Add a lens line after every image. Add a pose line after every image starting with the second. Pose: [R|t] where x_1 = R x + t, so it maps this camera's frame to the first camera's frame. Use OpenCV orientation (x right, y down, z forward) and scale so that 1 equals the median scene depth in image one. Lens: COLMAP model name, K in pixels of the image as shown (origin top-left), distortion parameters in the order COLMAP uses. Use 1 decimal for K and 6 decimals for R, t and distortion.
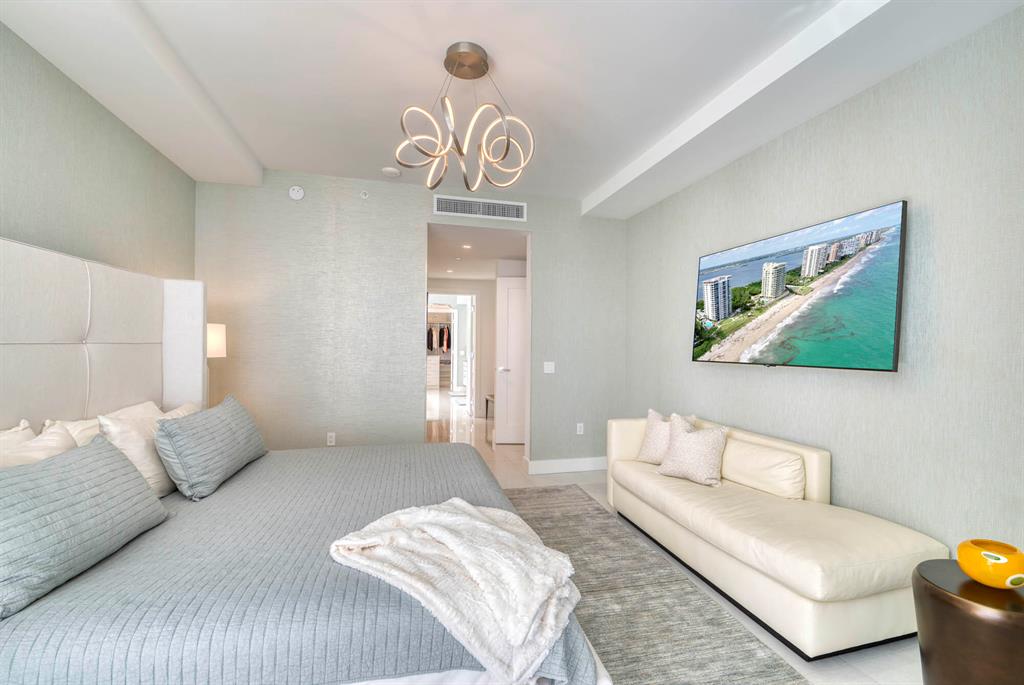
lens RADIAL K [[438.0, 0, 510.3], [0, 438.0, 346.2], [0, 0, 1]] dist [-0.001003, -0.010622]
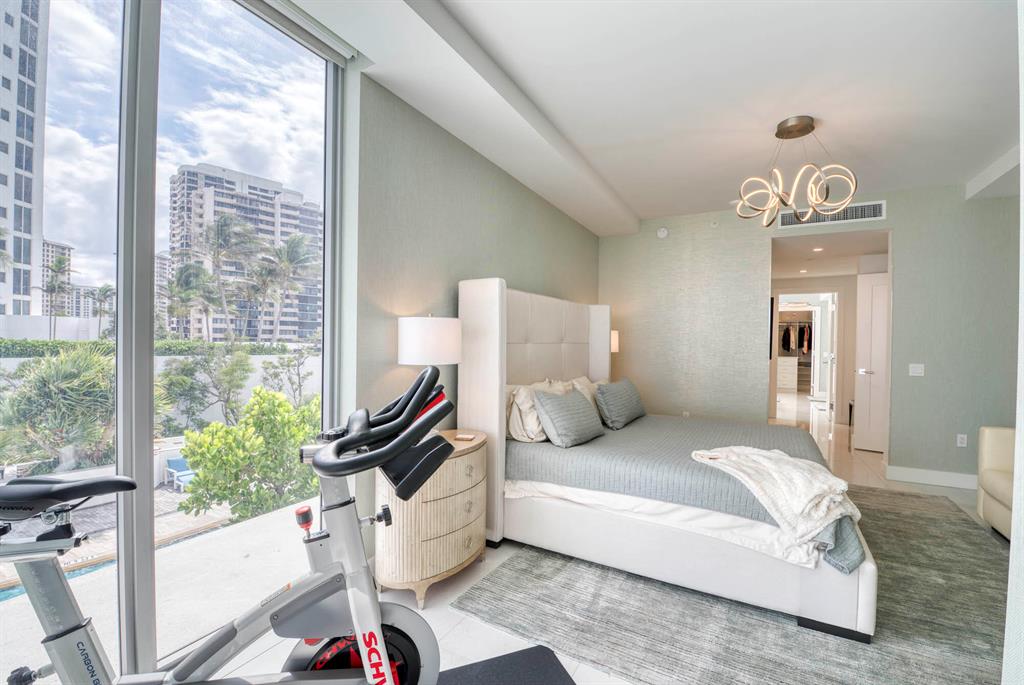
lens RADIAL K [[441.5, 0, 516.2], [0, 441.5, 344.7], [0, 0, 1]] dist [0.000381, -0.011319]
pose [[0.735774, 0.006752, -0.677194, 0.123245], [-0.009186, 0.999958, -0.000010, 0.002644], [0.677165, 0.006228, 0.735805, -0.357670]]
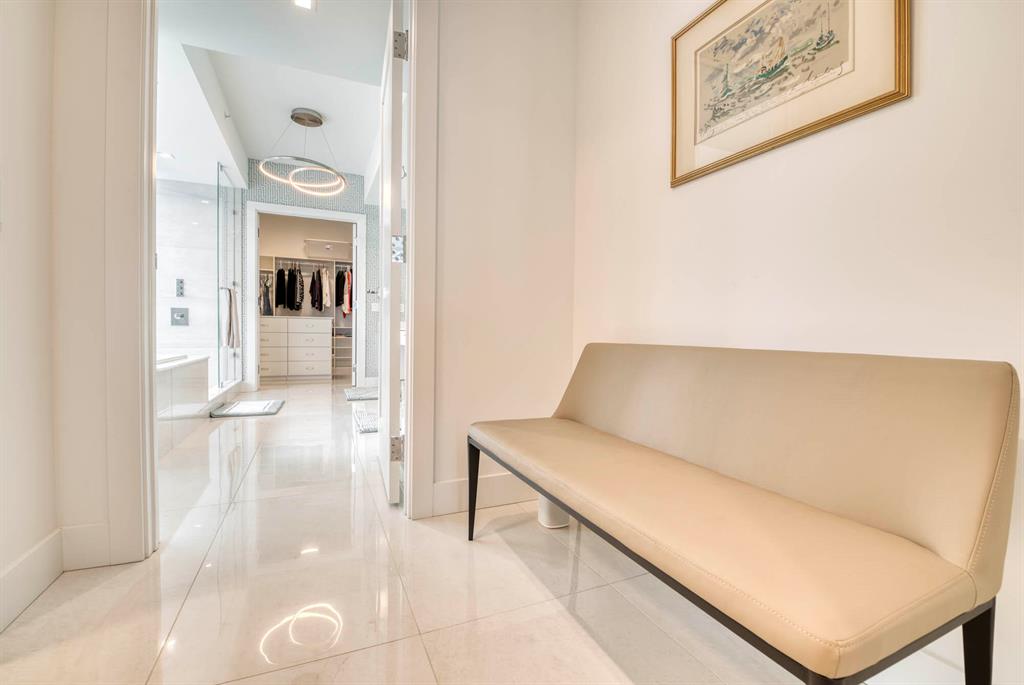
lens RADIAL K [[438.0, 0, 510.3], [0, 438.0, 346.2], [0, 0, 1]] dist [-0.001003, -0.010622]
pose [[0.986795, -0.009393, 0.161703, -0.149293], [0.004338, 0.999492, 0.031581, 0.156419], [-0.161917, -0.030463, 0.986334, 1.784467]]
